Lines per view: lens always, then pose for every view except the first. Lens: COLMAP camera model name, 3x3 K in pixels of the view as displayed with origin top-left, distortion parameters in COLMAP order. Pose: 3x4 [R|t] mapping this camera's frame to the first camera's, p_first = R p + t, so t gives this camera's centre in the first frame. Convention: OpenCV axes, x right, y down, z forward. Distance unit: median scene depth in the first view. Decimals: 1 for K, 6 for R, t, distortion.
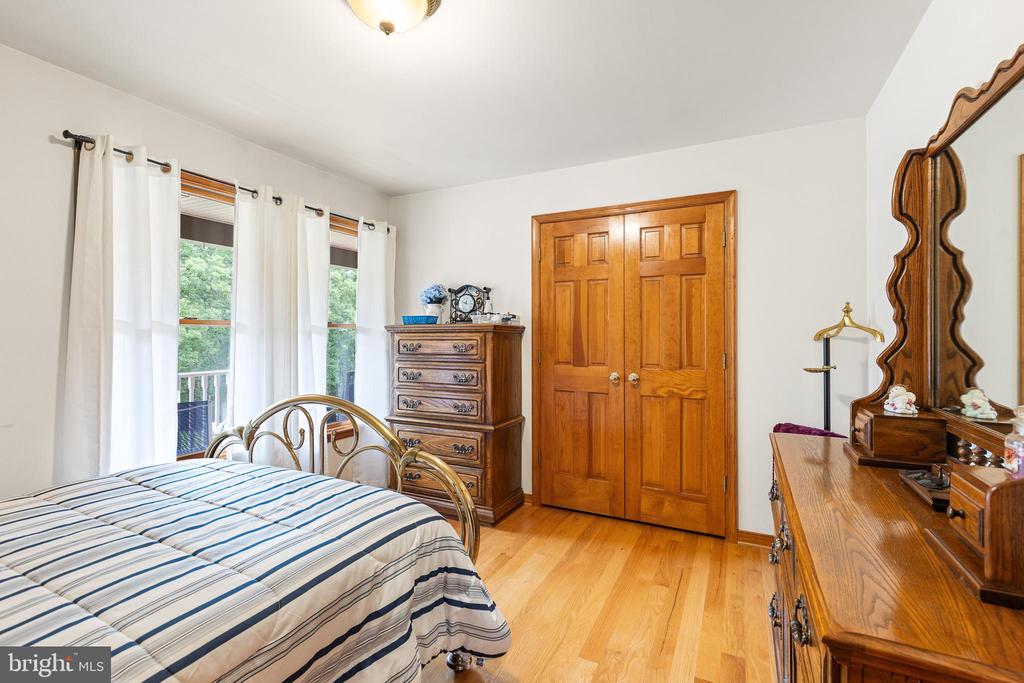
lens RADIAL K [[459.8, 0, 513.1], [0, 459.8, 334.4], [0, 0, 1]] dist [0.007689, -0.001679]
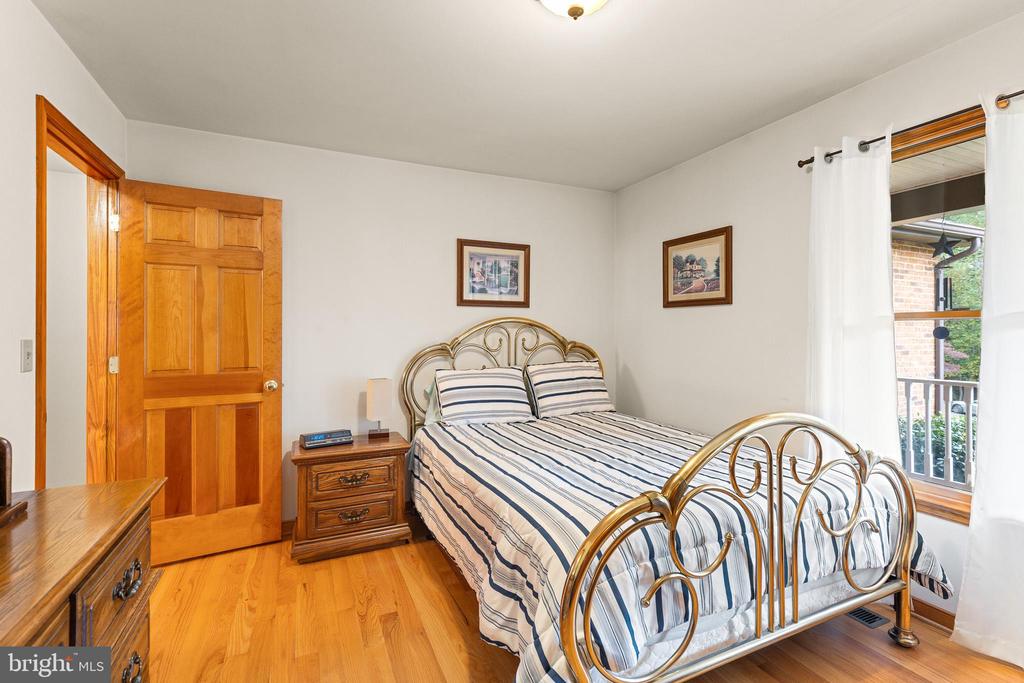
lens RADIAL K [[459.8, 0, 512.2], [0, 459.8, 336.2], [0, 0, 1]] dist [0.007689, -0.001679]
pose [[-0.620194, 0.004652, -0.784434, 0.398663], [-0.002841, 0.999963, 0.008176, 0.002275], [0.784443, 0.007299, -0.620158, 1.065100]]
